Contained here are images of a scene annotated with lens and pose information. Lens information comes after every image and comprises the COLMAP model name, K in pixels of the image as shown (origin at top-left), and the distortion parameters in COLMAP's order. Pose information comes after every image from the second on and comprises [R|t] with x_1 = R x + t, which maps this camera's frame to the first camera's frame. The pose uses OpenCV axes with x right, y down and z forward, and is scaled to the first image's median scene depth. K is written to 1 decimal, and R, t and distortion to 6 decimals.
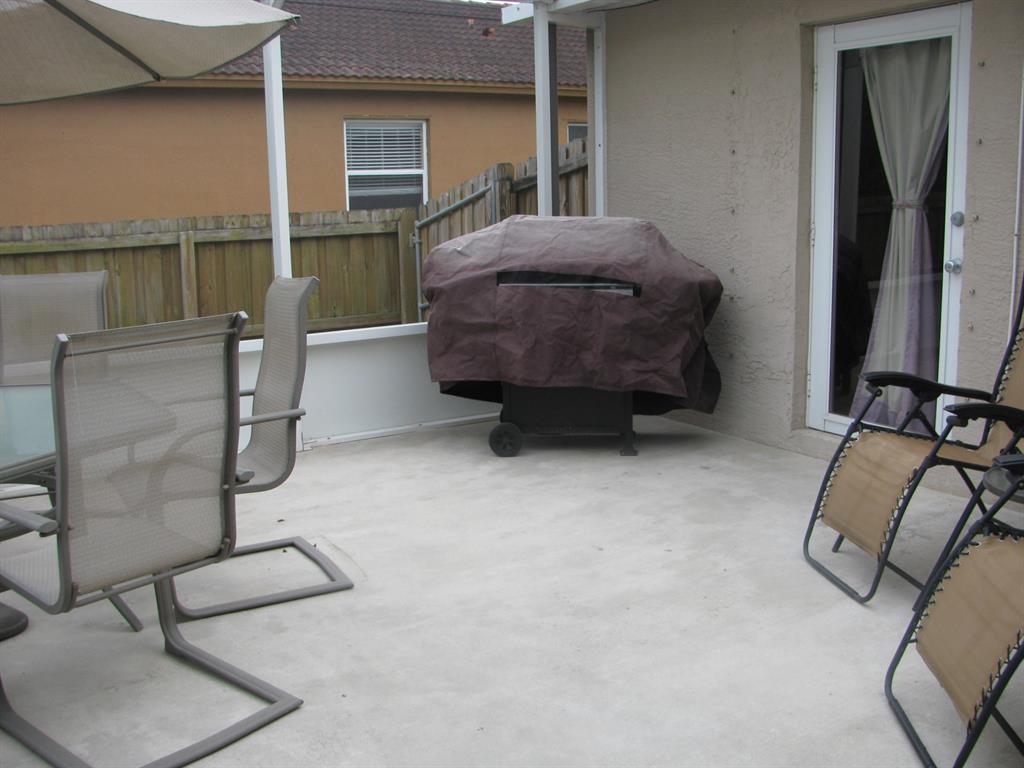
lens RADIAL K [[1057.4, 0, 510.8], [0, 1057.4, 381.5], [0, 0, 1]] dist [-0.145726, 0.000000]
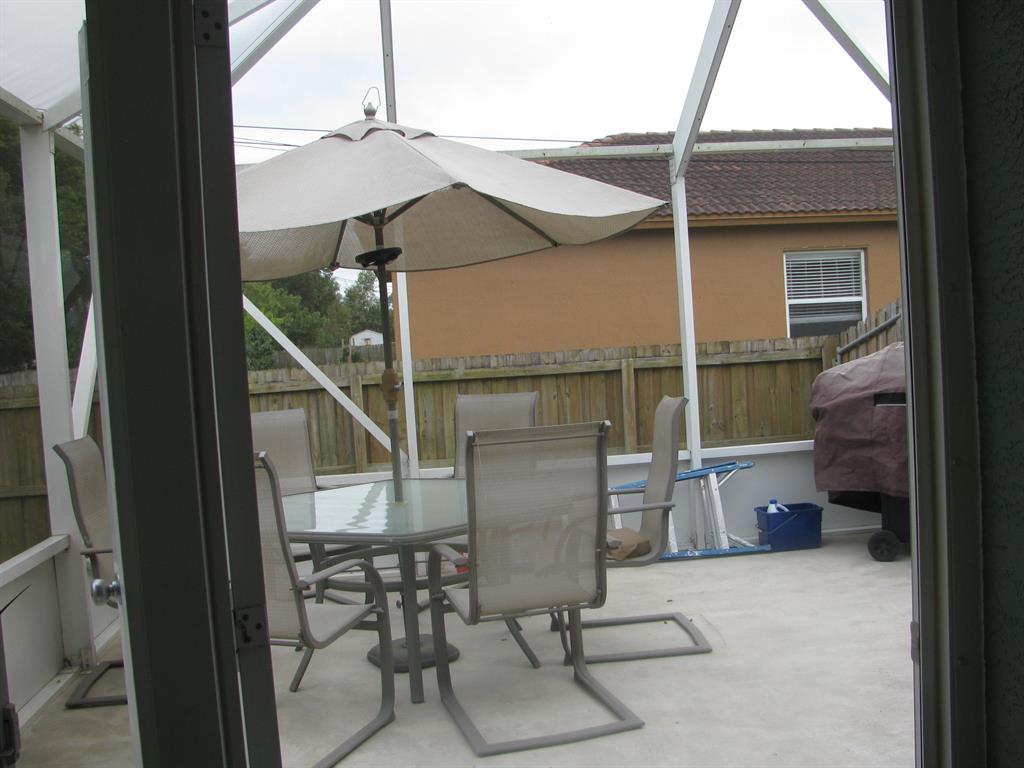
lens RADIAL K [[1057.4, 0, 513.5], [0, 1057.4, 386.7], [0, 0, 1]] dist [-0.145726, 0.000000]
pose [[0.905019, -0.007752, -0.425300, 0.104266], [-0.040364, 0.993757, -0.104007, 0.017763], [0.423451, 0.111295, 0.899057, -0.142160]]
